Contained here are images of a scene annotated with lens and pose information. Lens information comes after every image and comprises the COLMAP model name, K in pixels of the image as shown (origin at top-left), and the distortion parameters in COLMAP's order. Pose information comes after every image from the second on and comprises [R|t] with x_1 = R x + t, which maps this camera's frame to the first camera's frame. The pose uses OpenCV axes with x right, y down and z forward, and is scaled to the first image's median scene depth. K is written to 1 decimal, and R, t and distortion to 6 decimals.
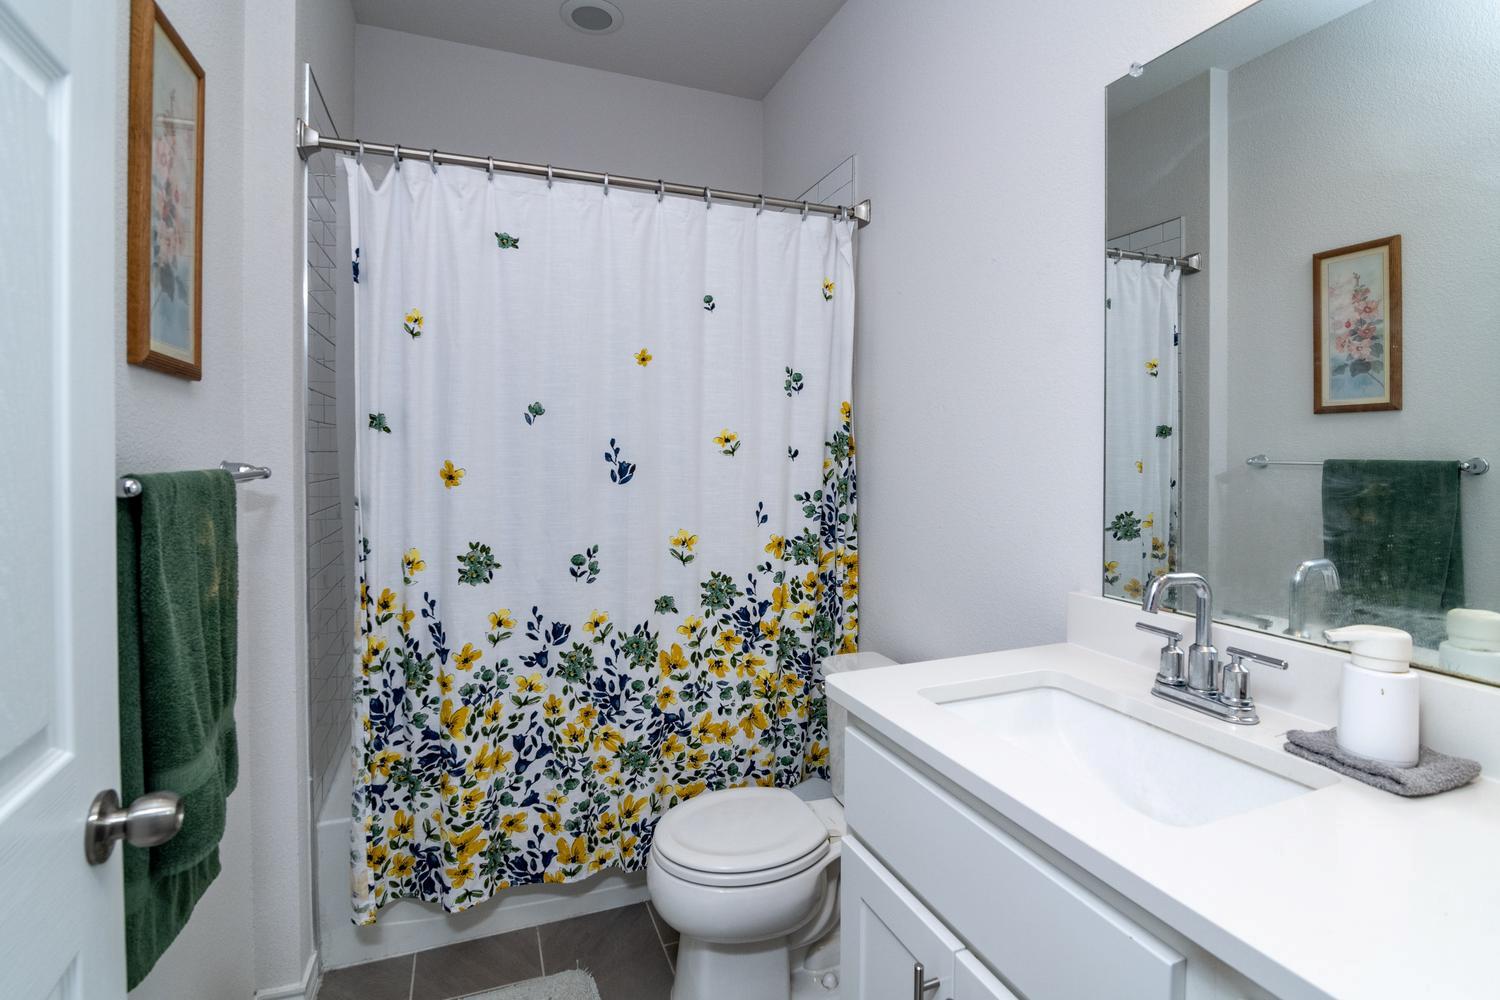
lens RADIAL K [[705.7, 0, 744.6], [0, 705.7, 462.2], [0, 0, 1]] dist [-0.017017, 0.000219]
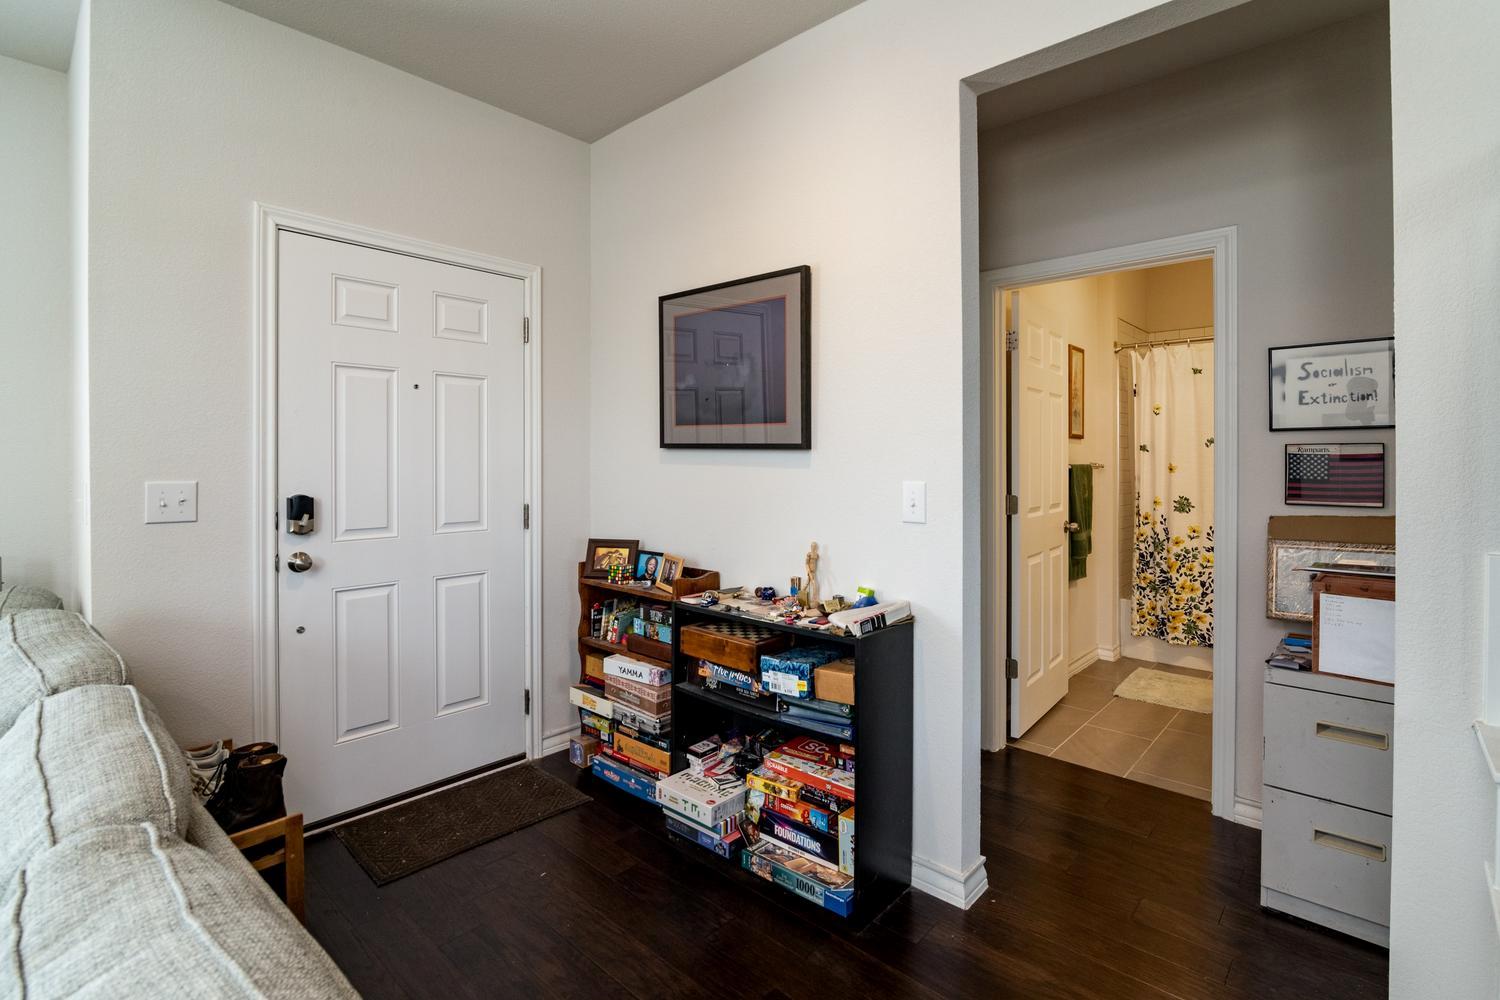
lens RADIAL K [[705.7, 0, 758.6], [0, 705.7, 466.0], [0, 0, 1]] dist [-0.017017, 0.000219]
pose [[0.448930, 0.002340, -0.893564, 1.154892], [-0.006493, 0.999979, -0.000644, 0.020861], [0.893543, 0.006091, 0.448936, -1.438031]]
